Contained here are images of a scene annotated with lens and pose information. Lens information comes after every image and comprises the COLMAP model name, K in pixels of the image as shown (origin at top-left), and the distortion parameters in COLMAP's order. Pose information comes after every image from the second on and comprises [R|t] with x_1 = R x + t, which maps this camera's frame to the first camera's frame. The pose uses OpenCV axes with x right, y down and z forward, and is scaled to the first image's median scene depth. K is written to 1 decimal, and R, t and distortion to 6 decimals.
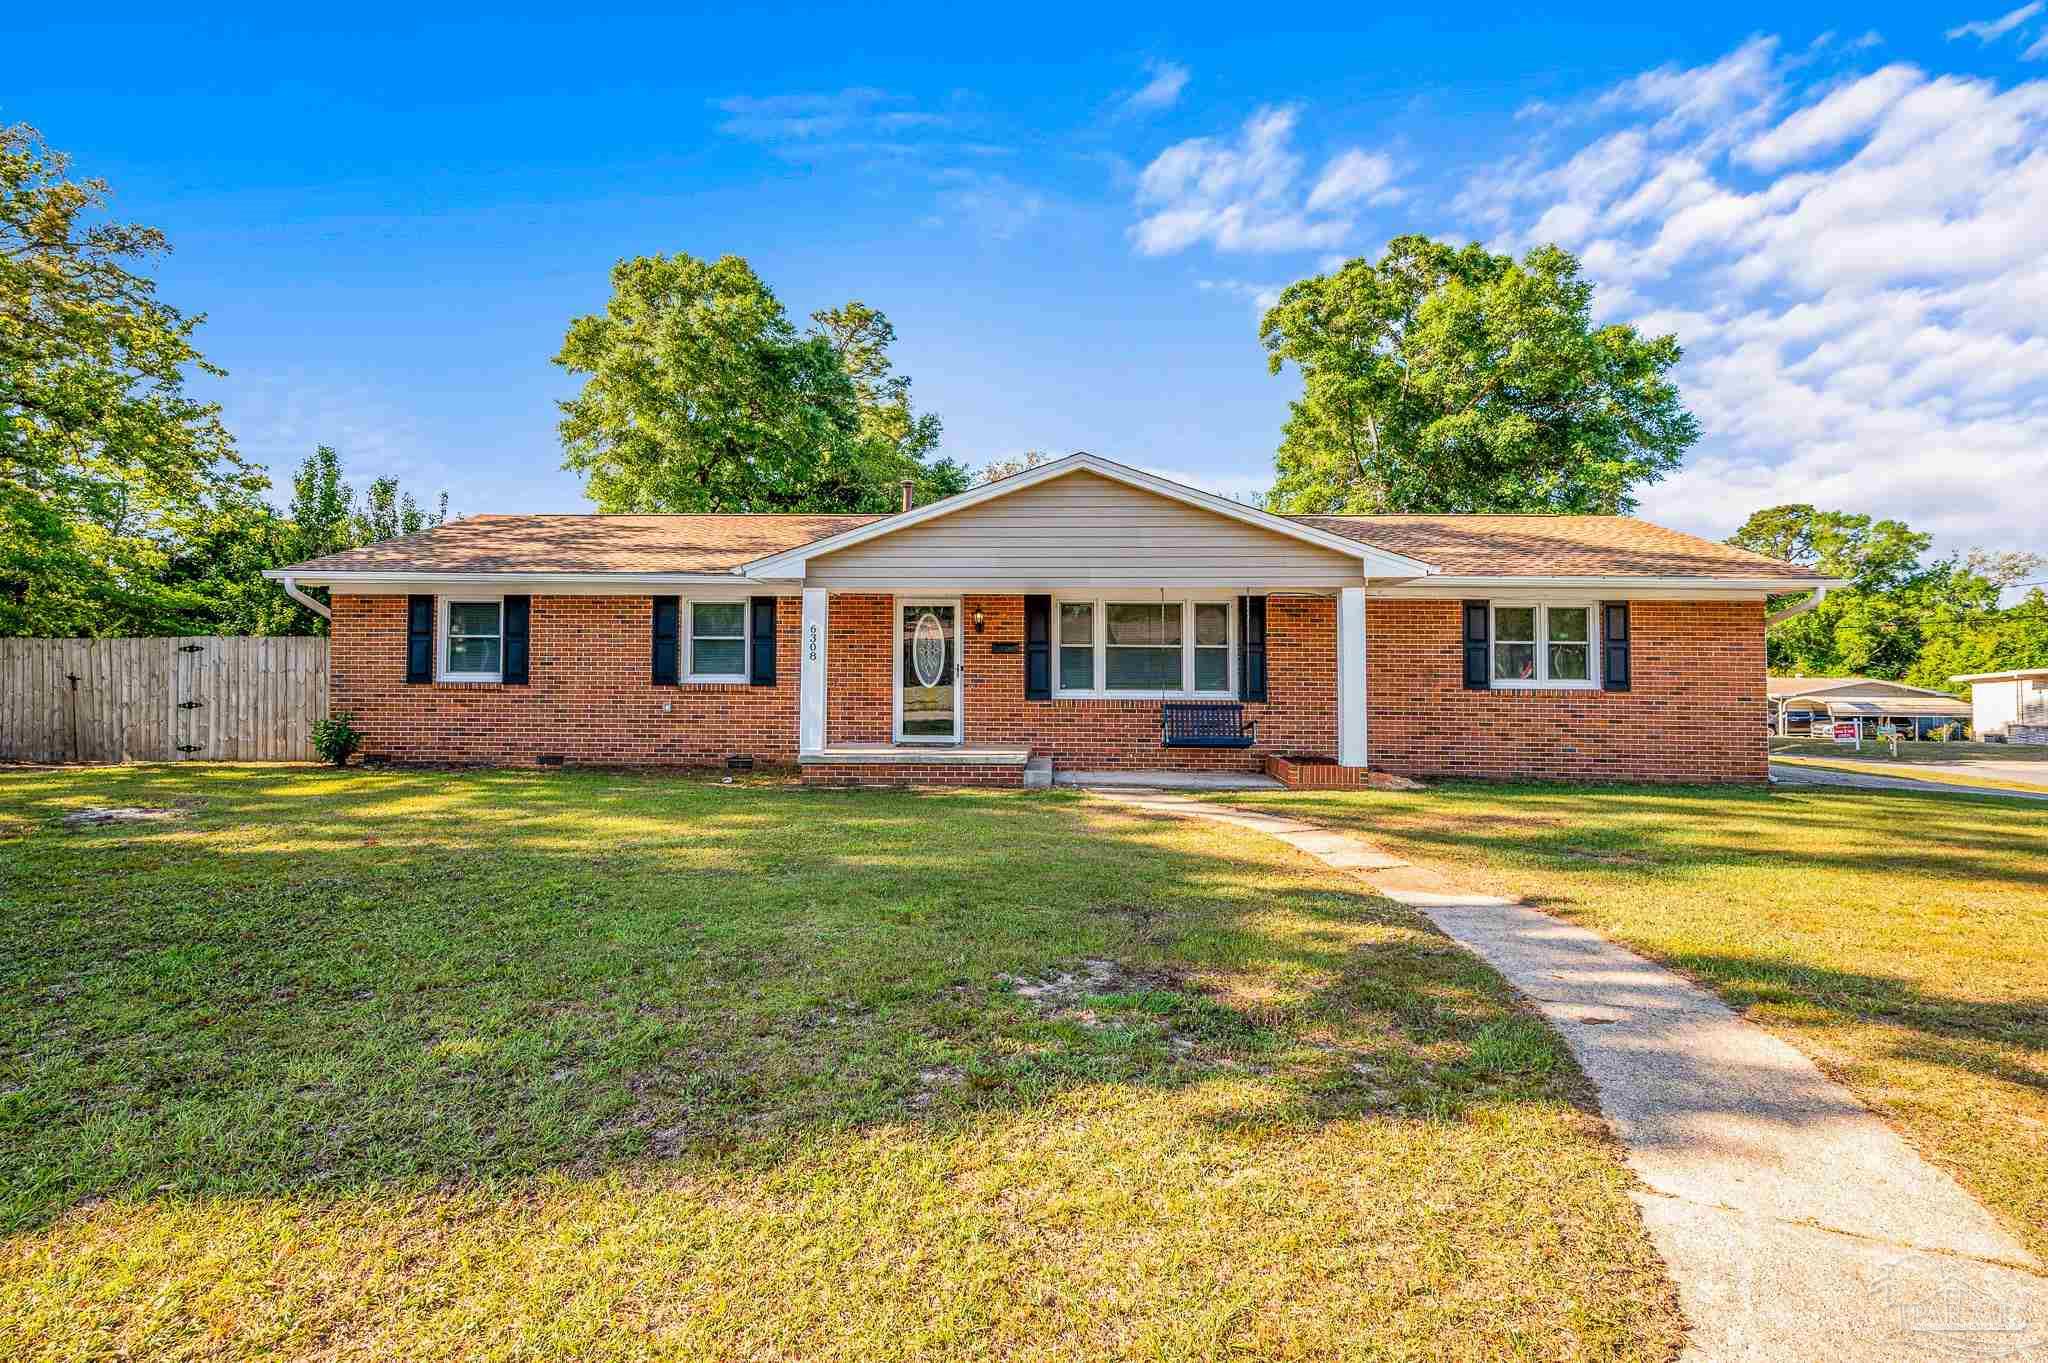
lens RADIAL K [[914.8, 0, 991.8], [0, 914.8, 653.1], [0, 0, 1]] dist [0.001140, 0.000364]
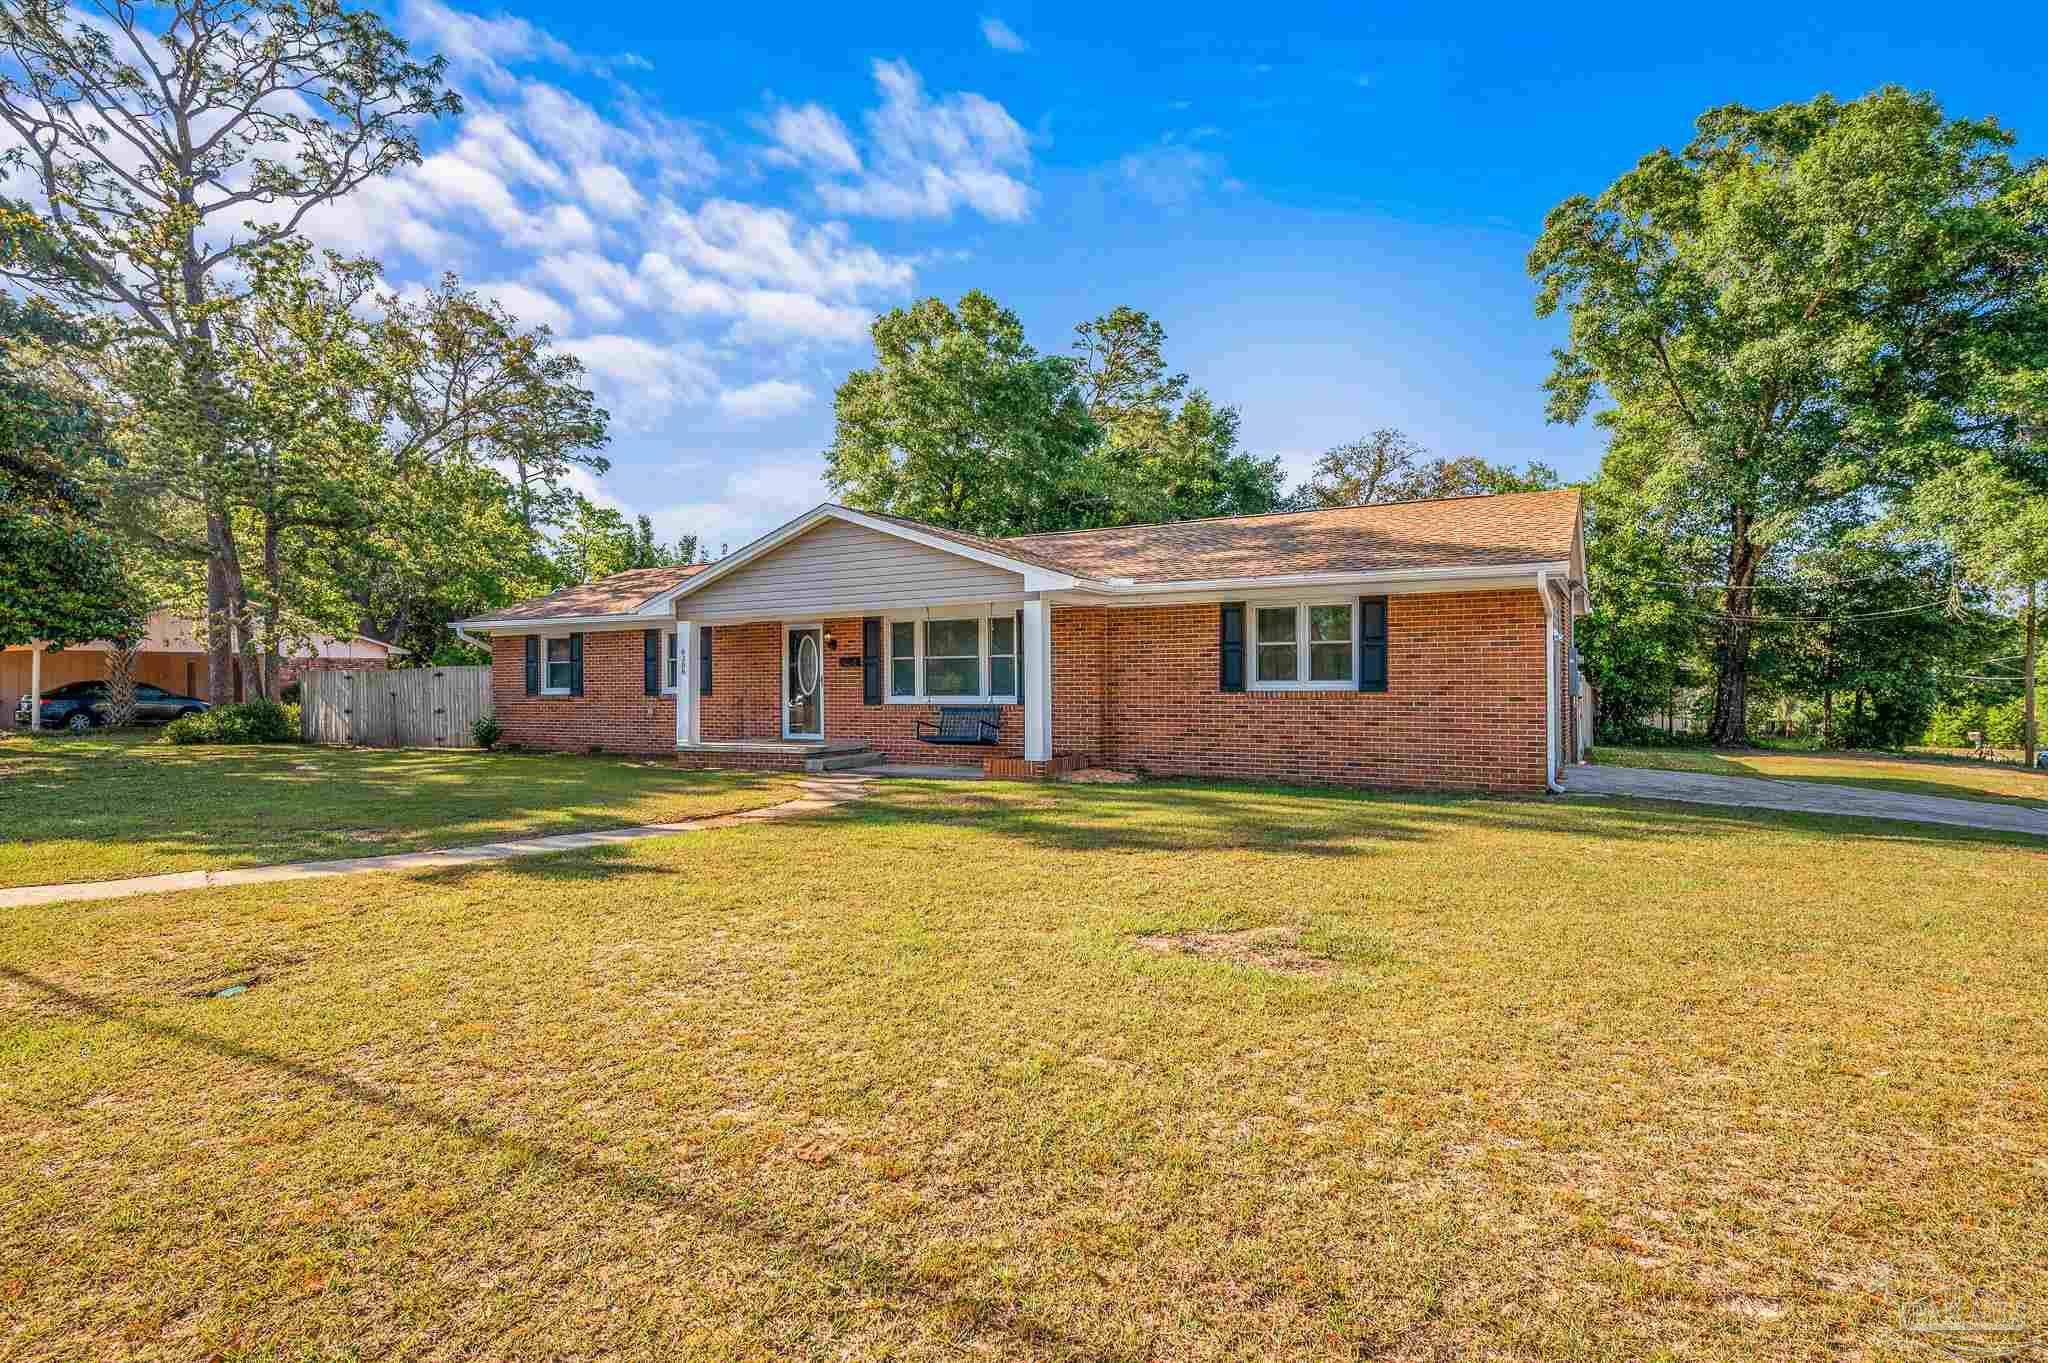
lens RADIAL K [[1024.1, 0, 1022.1], [0, 1024.1, 697.6], [0, 0, 1]] dist [0.002867, -0.000362]
pose [[0.895906, -0.008347, -0.444165, 0.816046], [0.020372, 0.999544, 0.022307, 0.016106], [0.443776, -0.029034, 0.895667, -0.109541]]
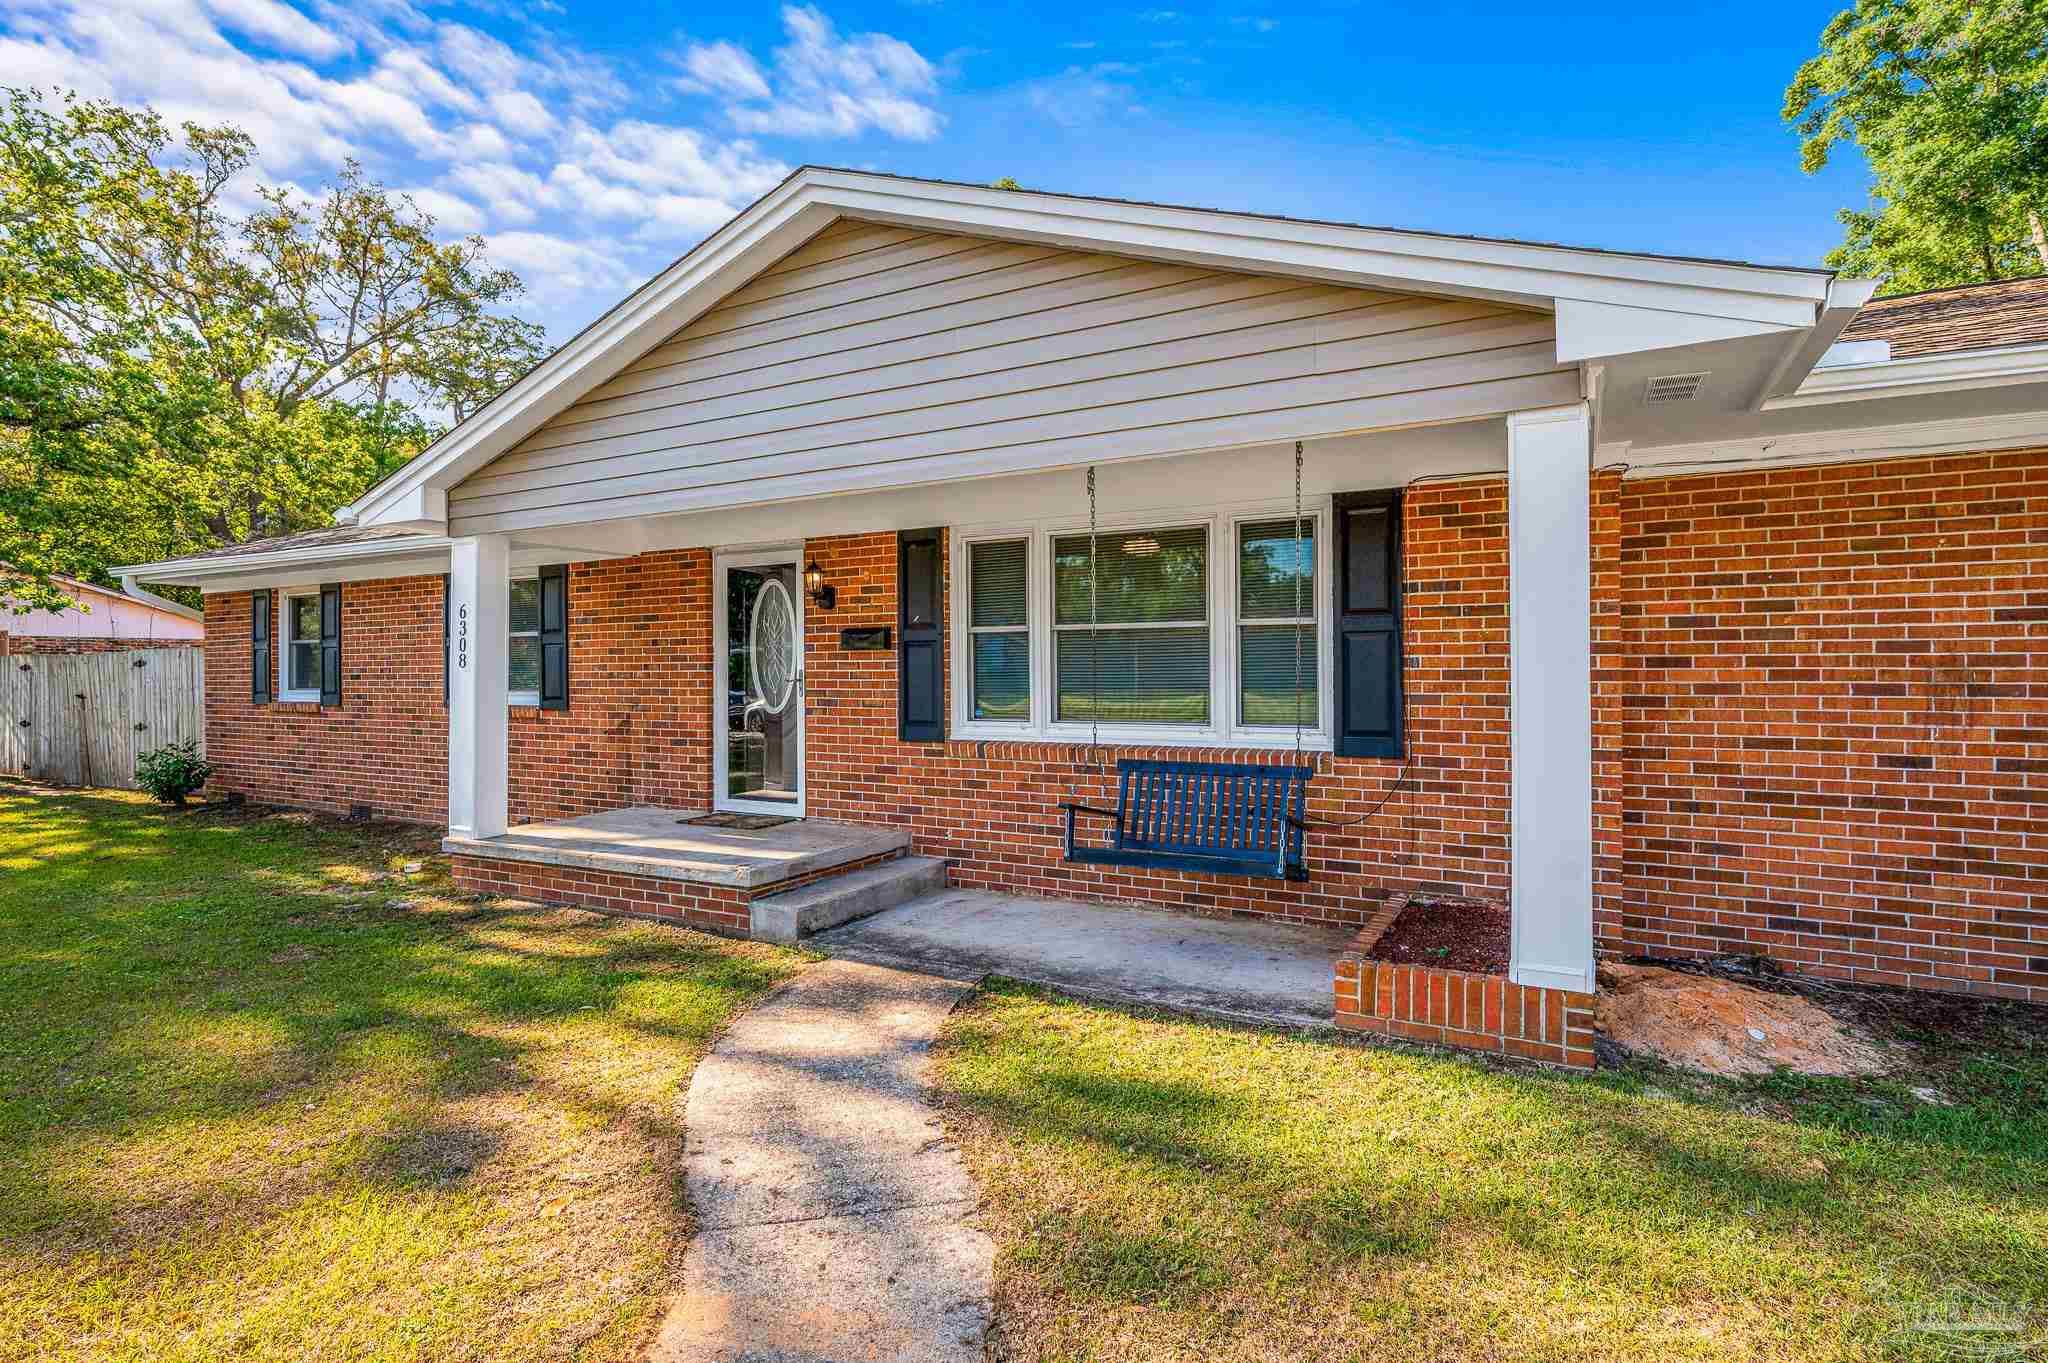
lens RADIAL K [[984.0, 0, 1034.4], [0, 984.0, 682.6], [0, 0, 1]] dist [0.002240, 0.000251]
pose [[0.905978, -0.006998, -0.423268, 0.330370], [0.017903, 0.999602, 0.021792, 0.008856], [0.422947, -0.027321, 0.905743, 0.542234]]
